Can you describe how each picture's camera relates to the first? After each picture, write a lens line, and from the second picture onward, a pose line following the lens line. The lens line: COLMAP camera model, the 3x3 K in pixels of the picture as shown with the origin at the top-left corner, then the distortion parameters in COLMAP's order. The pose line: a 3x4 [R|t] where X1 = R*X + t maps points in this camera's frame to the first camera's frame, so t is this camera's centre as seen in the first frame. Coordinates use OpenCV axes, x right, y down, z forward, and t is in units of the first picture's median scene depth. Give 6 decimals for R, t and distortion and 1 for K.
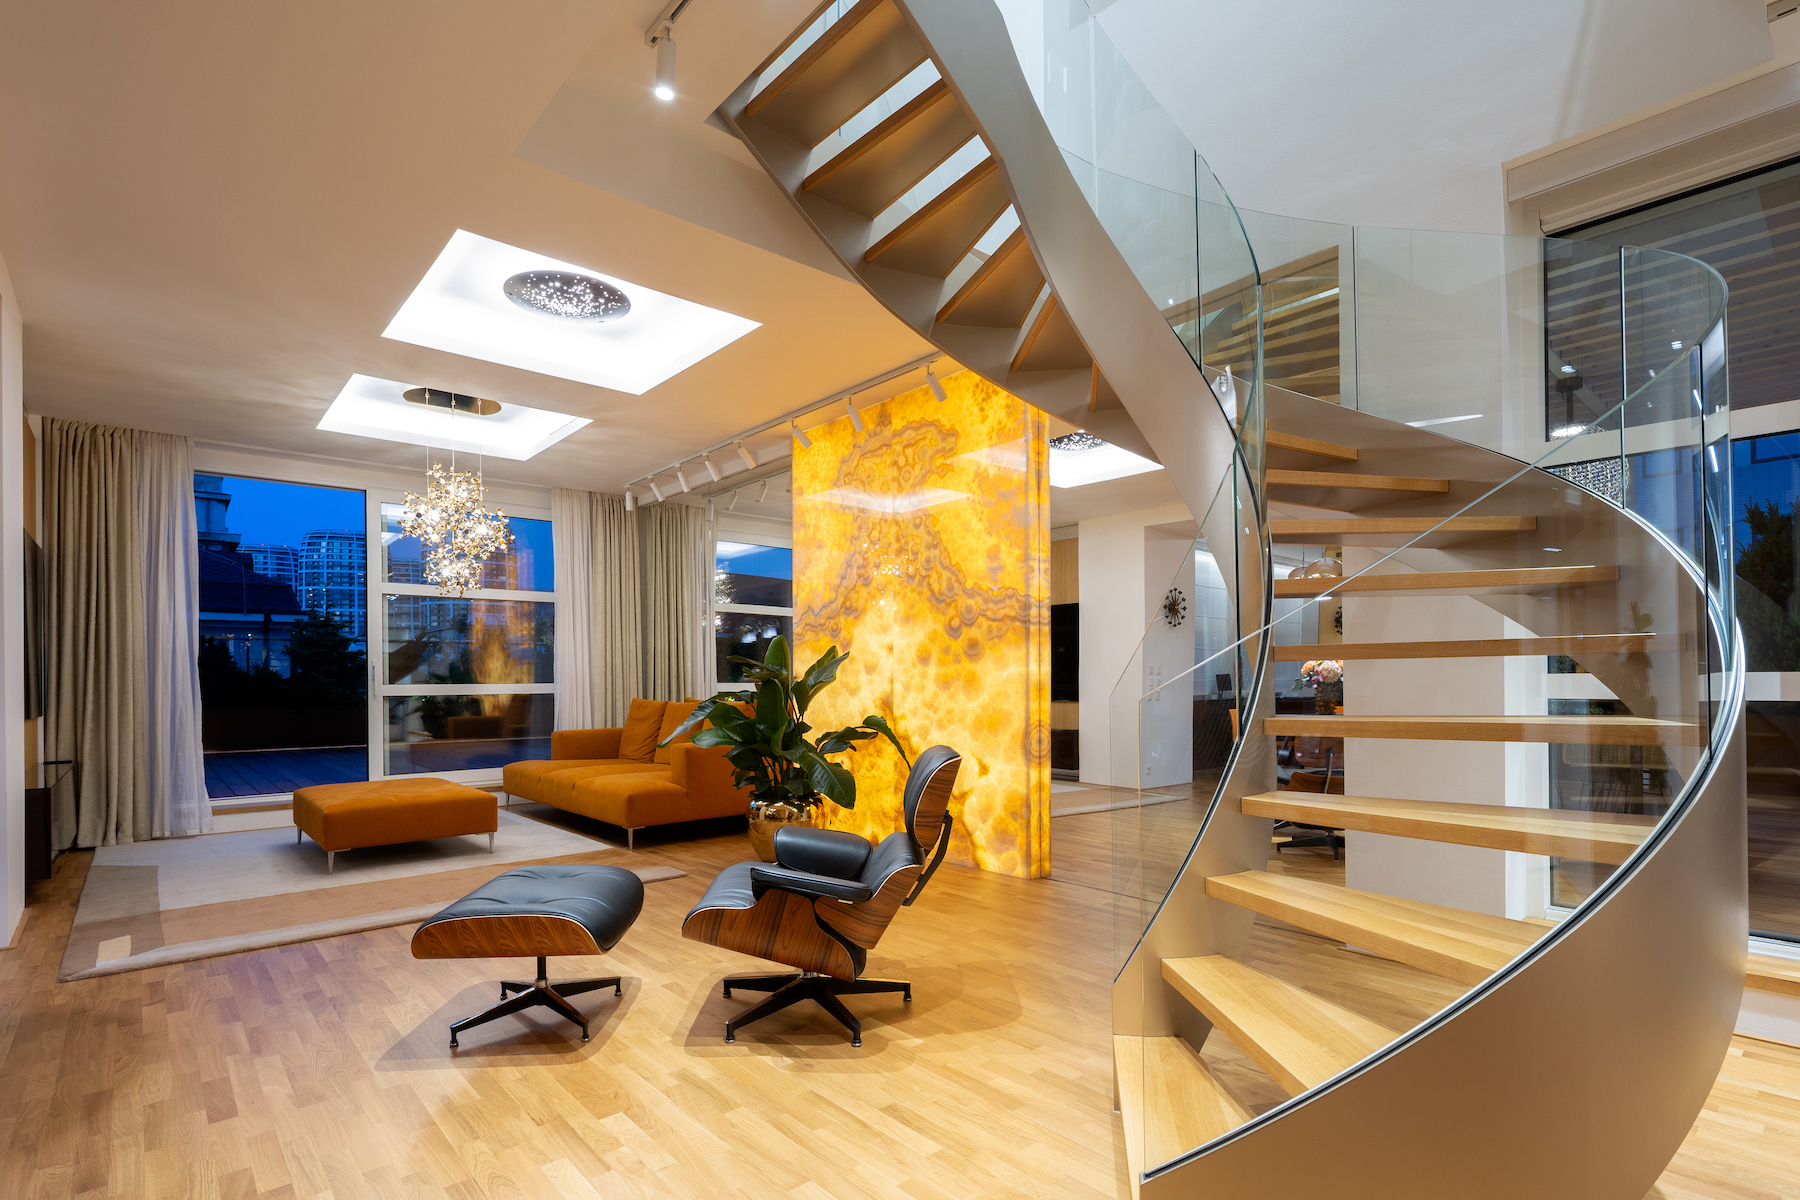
lens RADIAL K [[862.7, 0, 900.0], [0, 862.7, 600.0], [0, 0, 1]] dist [0.003240, -0.000171]
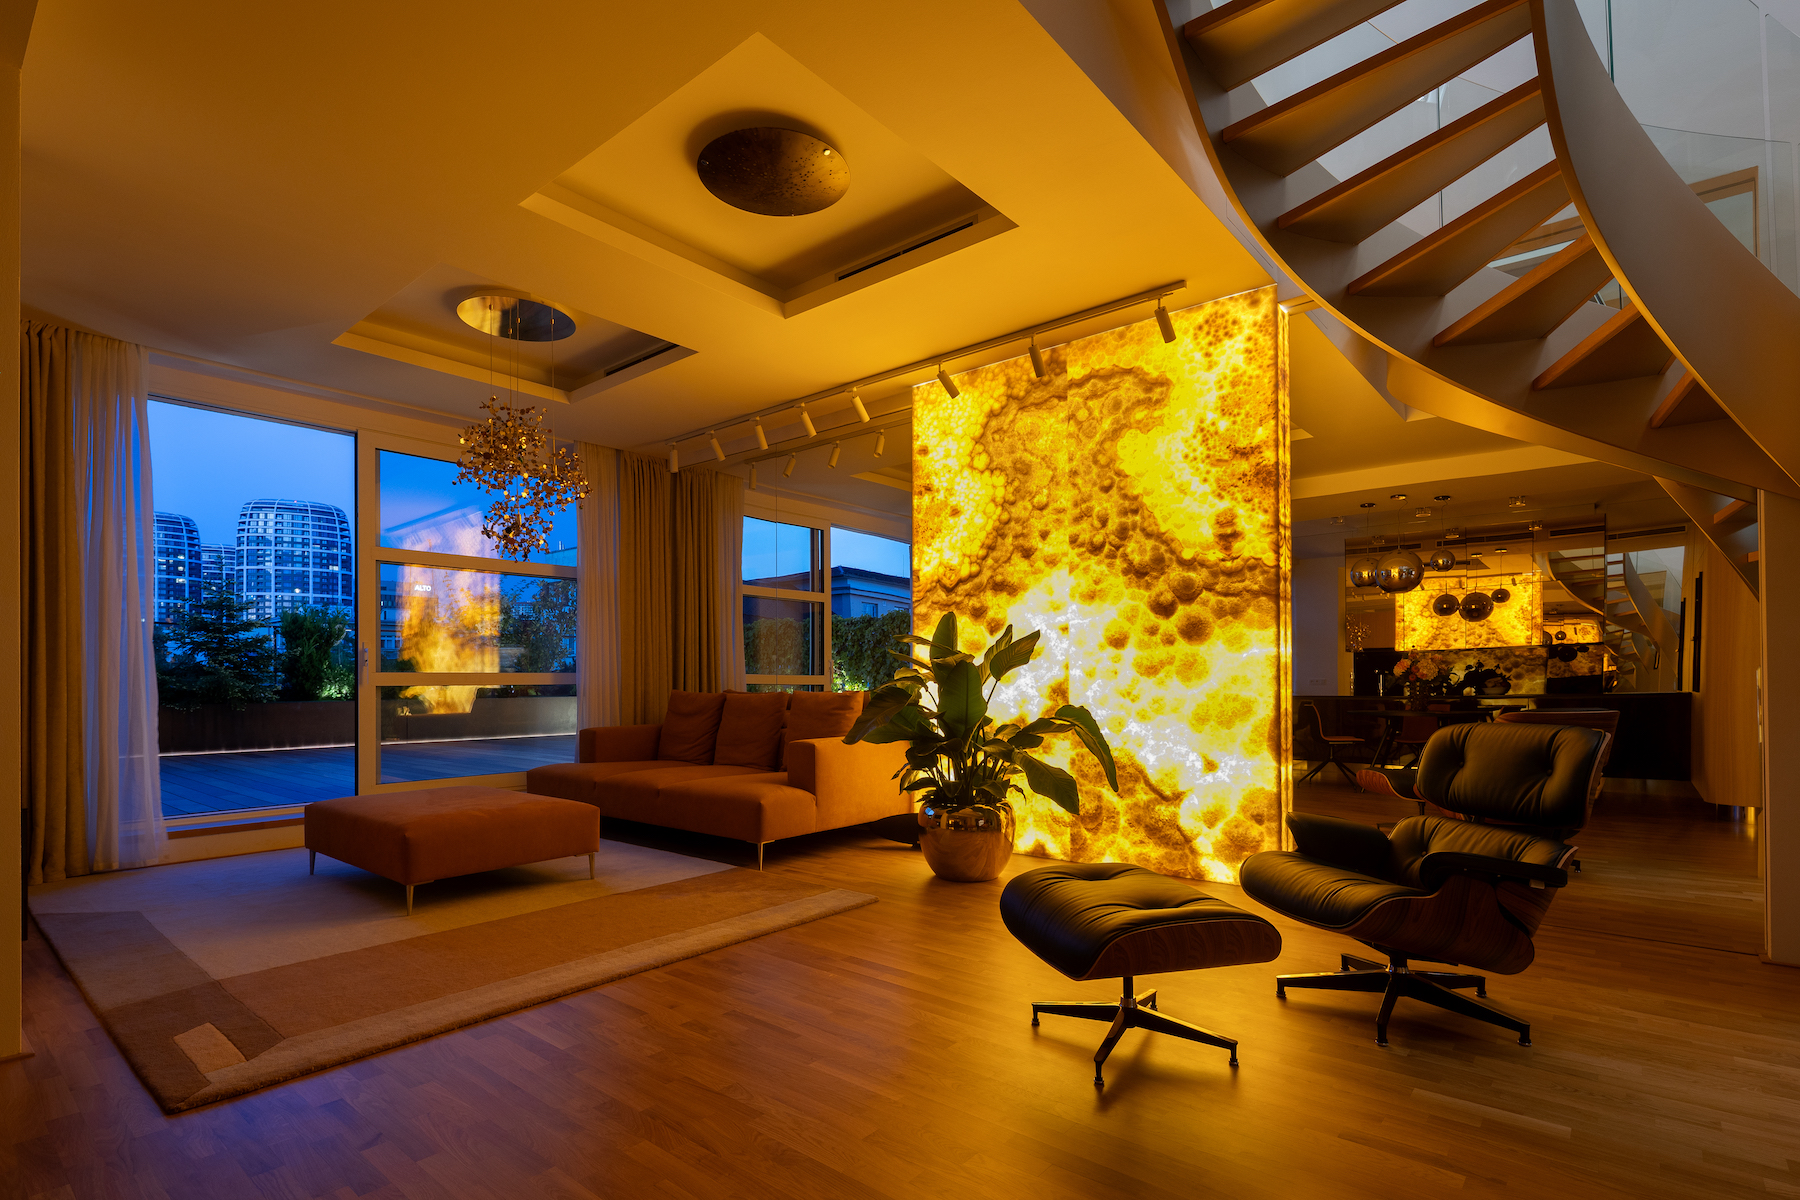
lens RADIAL K [[862.7, 0, 900.0], [0, 862.7, 600.0], [0, 0, 1]] dist [0.003240, -0.000171]
pose [[0.988655, 0.014783, 0.149477, -0.328846], [-0.015046, 0.999887, 0.000623, 0.030812], [-0.149450, -0.002865, 0.988765, 0.173475]]
